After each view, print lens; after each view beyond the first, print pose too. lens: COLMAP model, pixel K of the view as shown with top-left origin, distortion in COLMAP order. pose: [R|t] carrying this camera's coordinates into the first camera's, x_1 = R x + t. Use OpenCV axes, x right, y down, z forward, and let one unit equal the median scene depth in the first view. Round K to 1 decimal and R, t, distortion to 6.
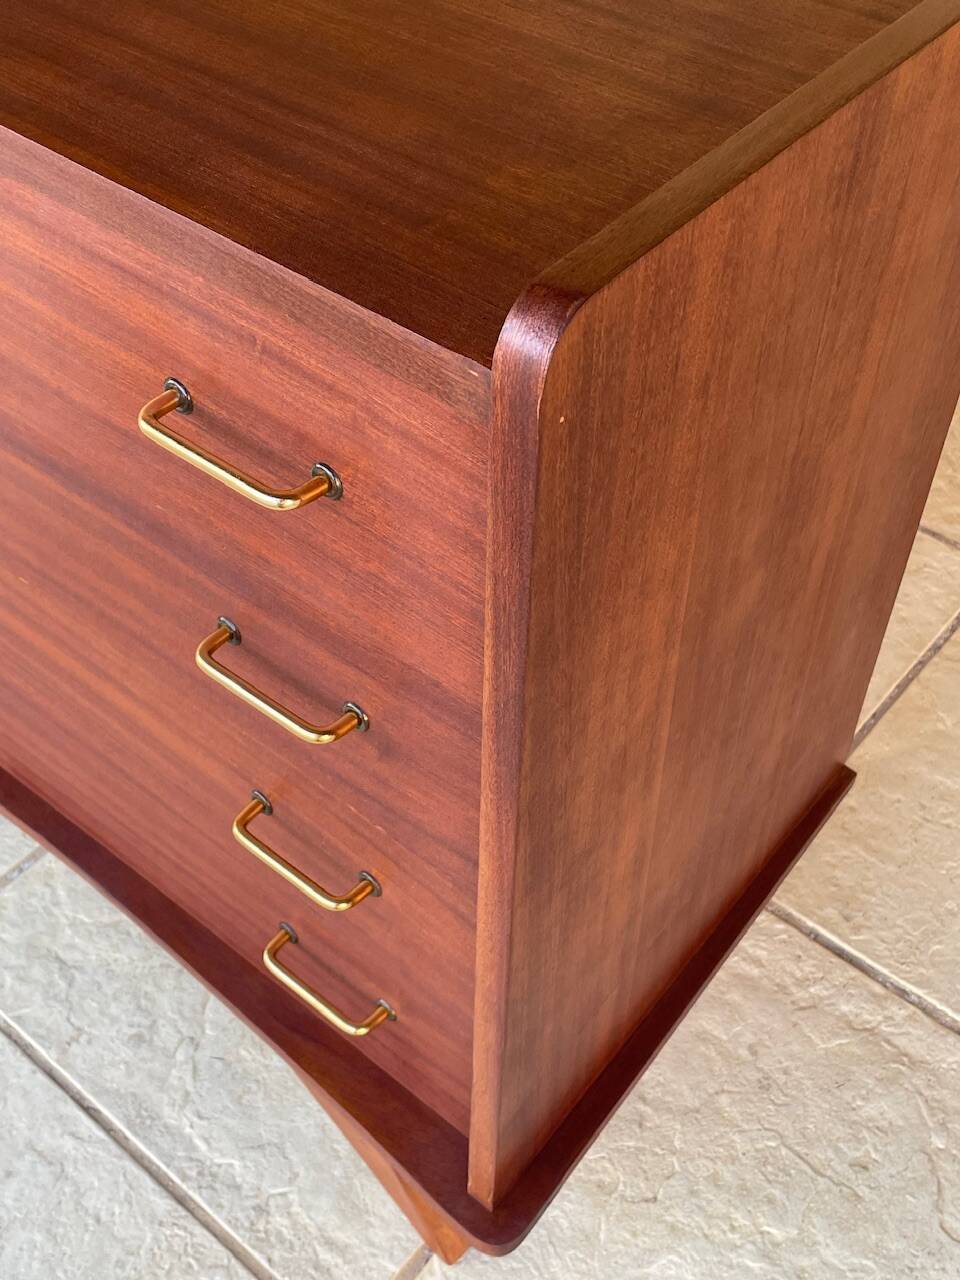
lens RADIAL K [[1492.7, 0, 469.1], [0, 1492.7, 633.5], [0, 0, 1]] dist [0.035691, 0.000000]
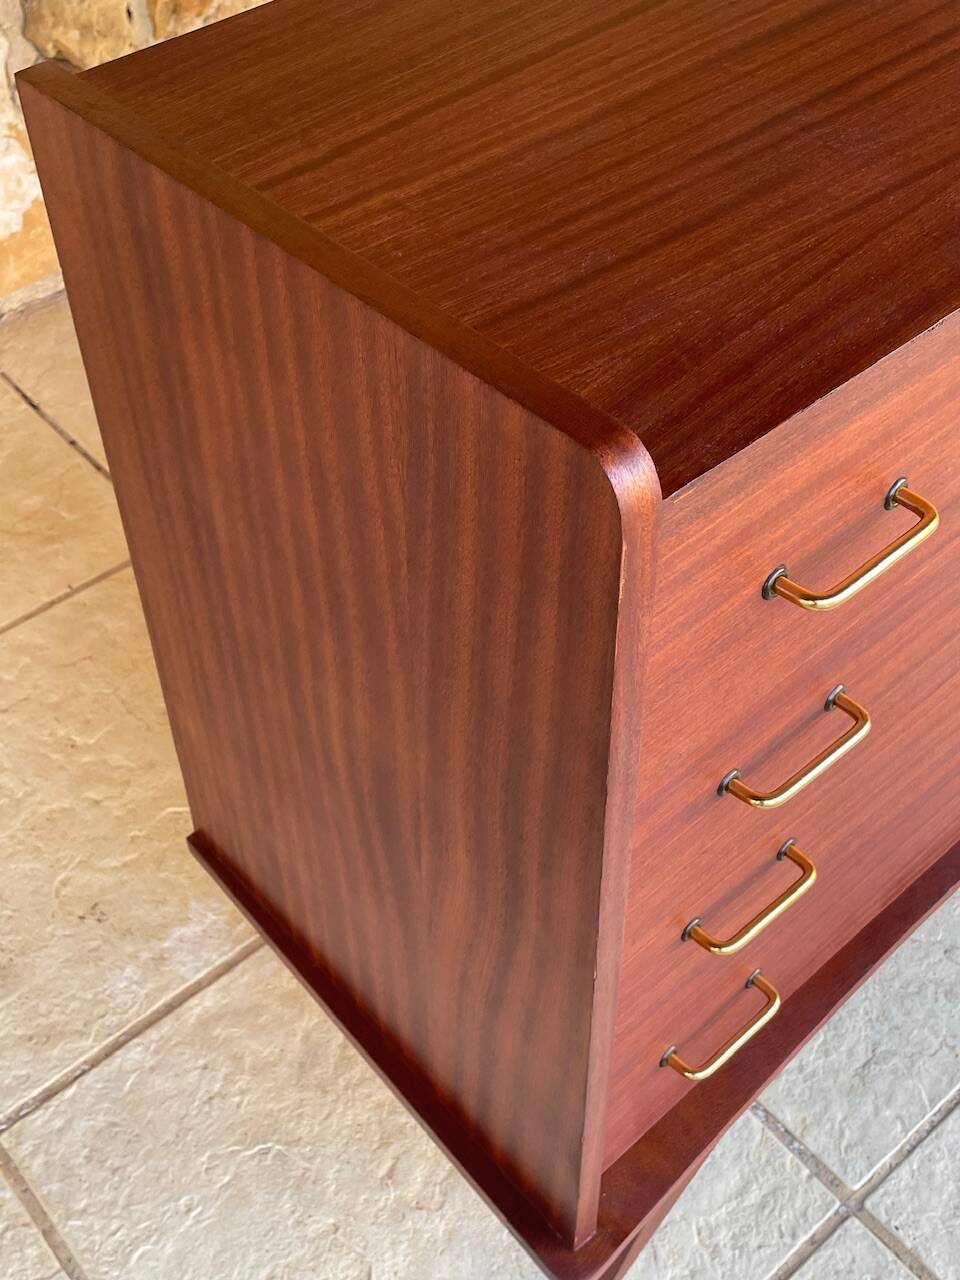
lens RADIAL K [[1458.5, 0, 459.4], [0, 1458.5, 645.0], [0, 0, 1]] dist [0.042301, 0.000000]
pose [[0.158972, -0.717071, 0.678628, -0.848051], [0.745054, 0.538135, 0.394087, -0.566442], [-0.647782, 0.442966, 0.619805, 0.483052]]
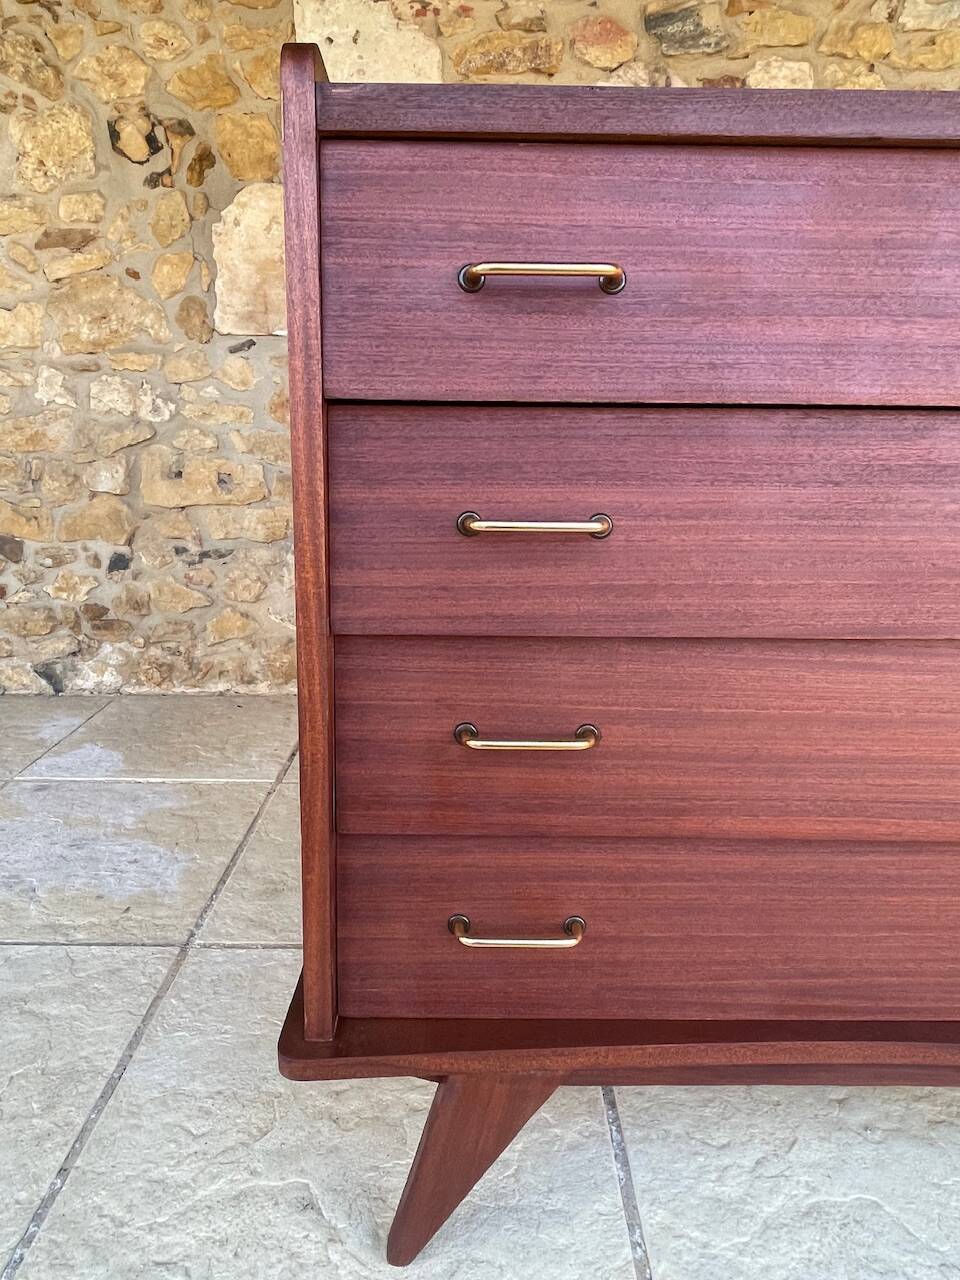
lens RADIAL K [[847.8, 0, 453.5], [0, 847.8, 648.7], [0, 0, 1]] dist [-0.006610, -0.004179]
pose [[0.773261, -0.129139, 0.620798, -0.752655], [0.456674, 0.792640, -0.403944, 0.029585], [-0.439905, 0.595857, 0.671892, 0.554285]]
